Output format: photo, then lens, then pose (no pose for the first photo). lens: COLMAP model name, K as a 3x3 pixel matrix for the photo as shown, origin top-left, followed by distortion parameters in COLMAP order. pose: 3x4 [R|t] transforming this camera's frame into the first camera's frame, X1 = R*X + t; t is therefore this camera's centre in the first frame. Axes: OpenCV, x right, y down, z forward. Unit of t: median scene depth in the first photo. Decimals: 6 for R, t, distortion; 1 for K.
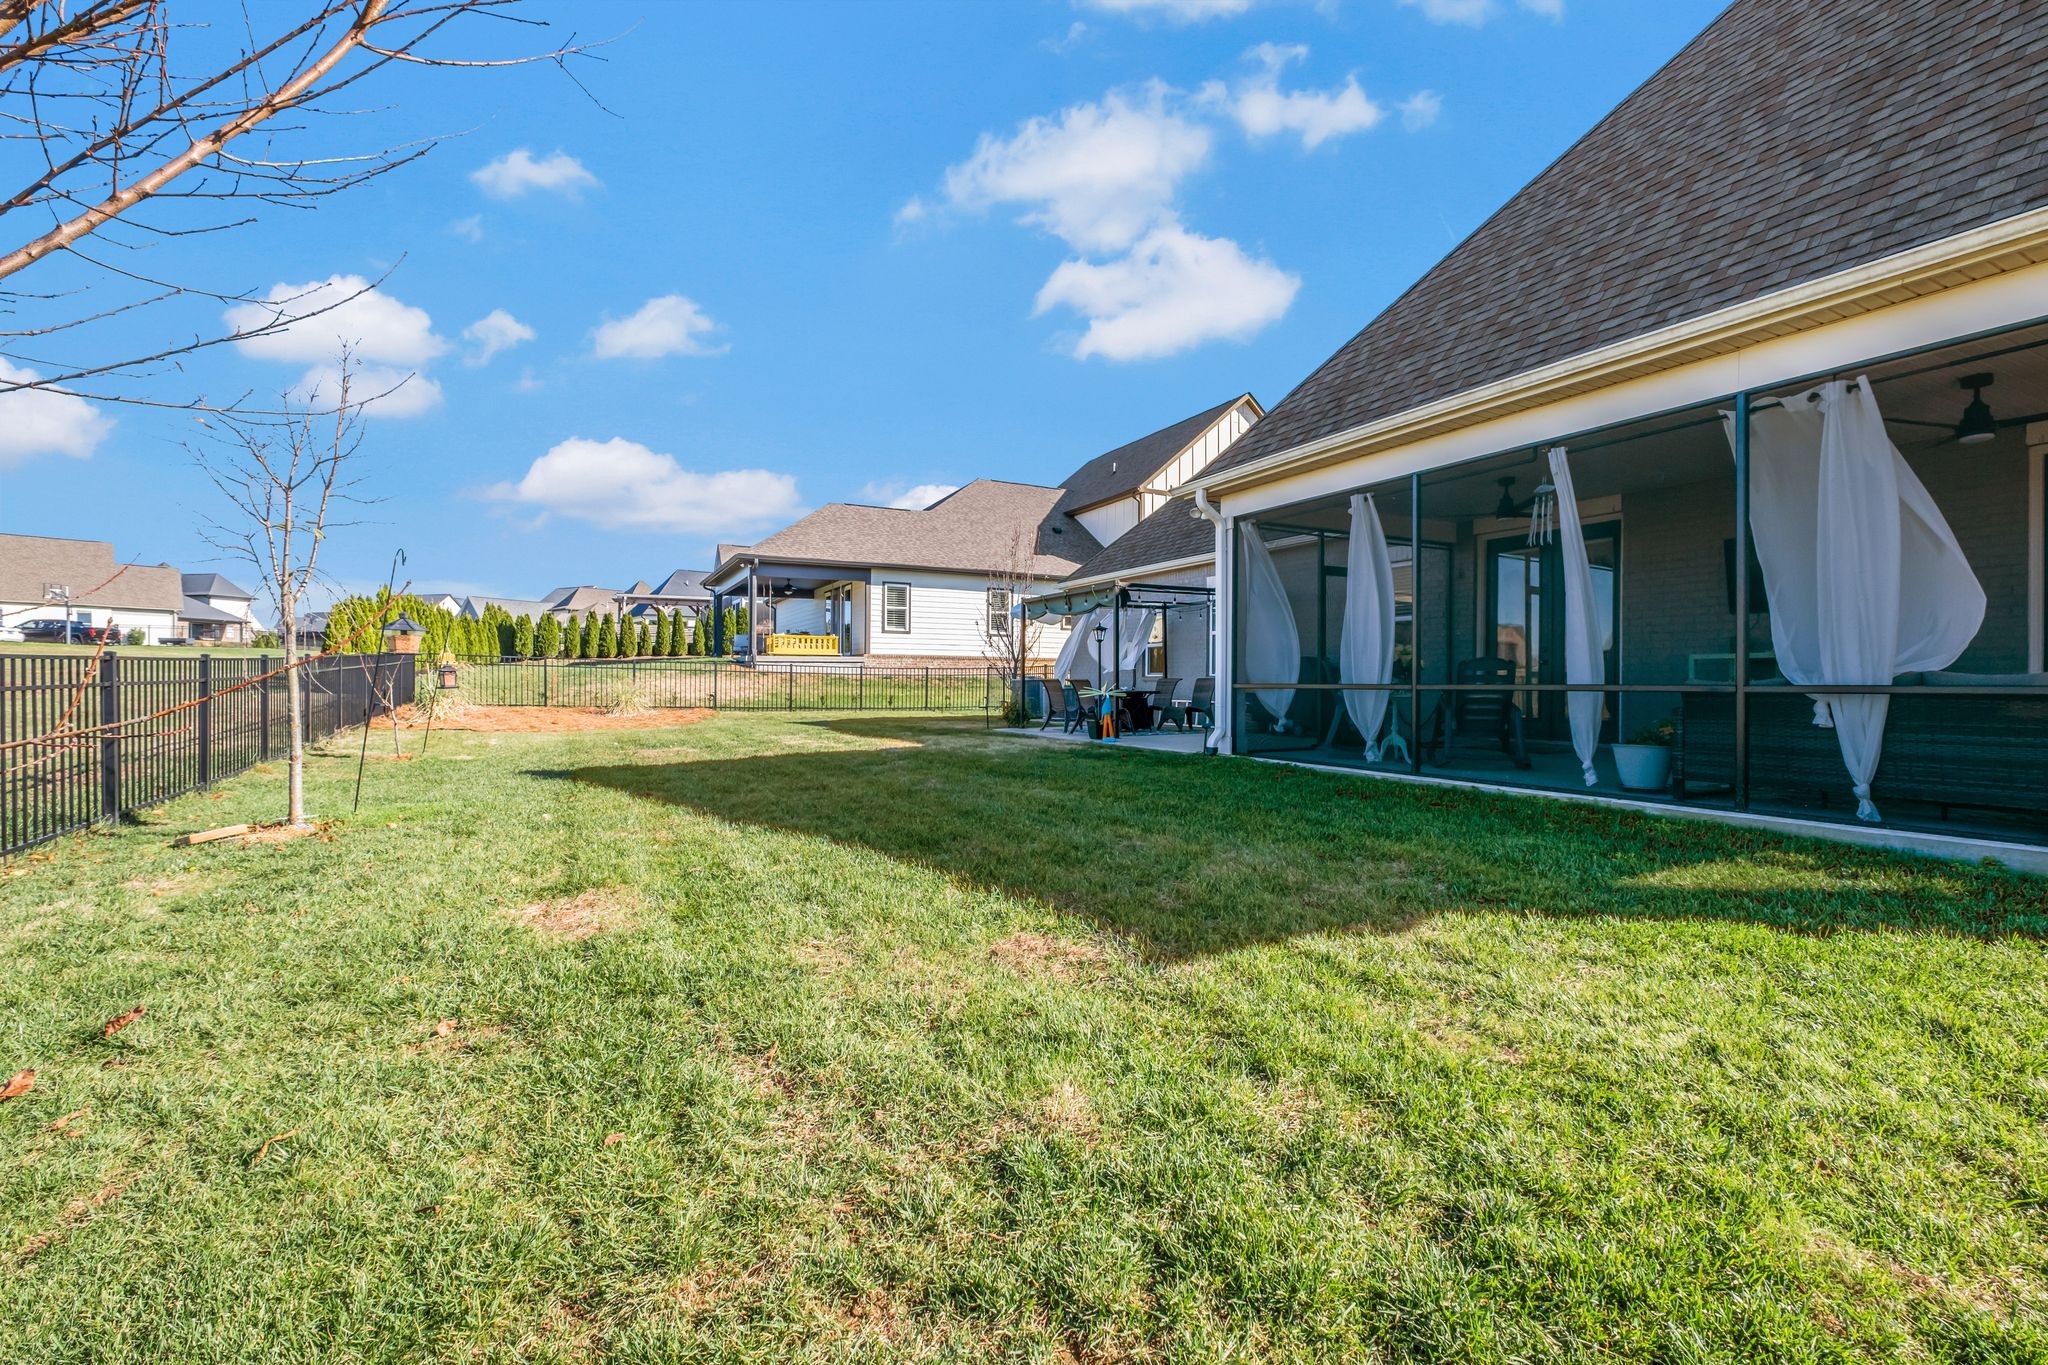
lens RADIAL K [[868.1, 0, 1024.0], [0, 868.1, 682.5], [0, 0, 1]] dist [0.000287, -0.000096]
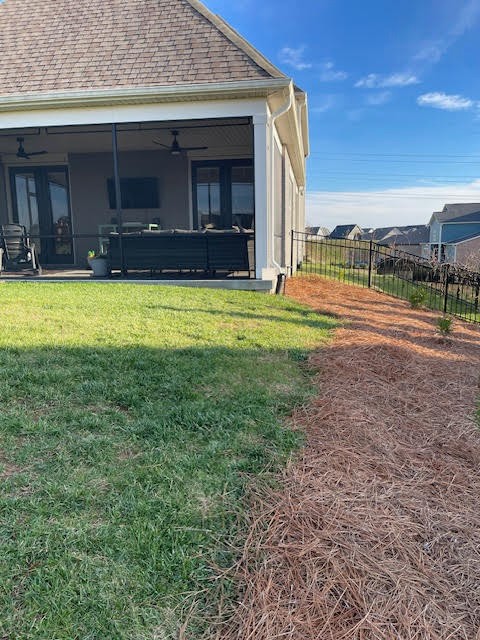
lens RADIAL K [[501.4, 0, 240.0], [0, 501.4, 320.0], [0, 0, 1]] dist [0.086768, -0.112844]
pose [[0.581538, -0.142581, 0.800927, -0.194528], [0.019184, 0.986651, 0.161715, 0.004344], [-0.813293, -0.078678, 0.576510, -0.177212]]
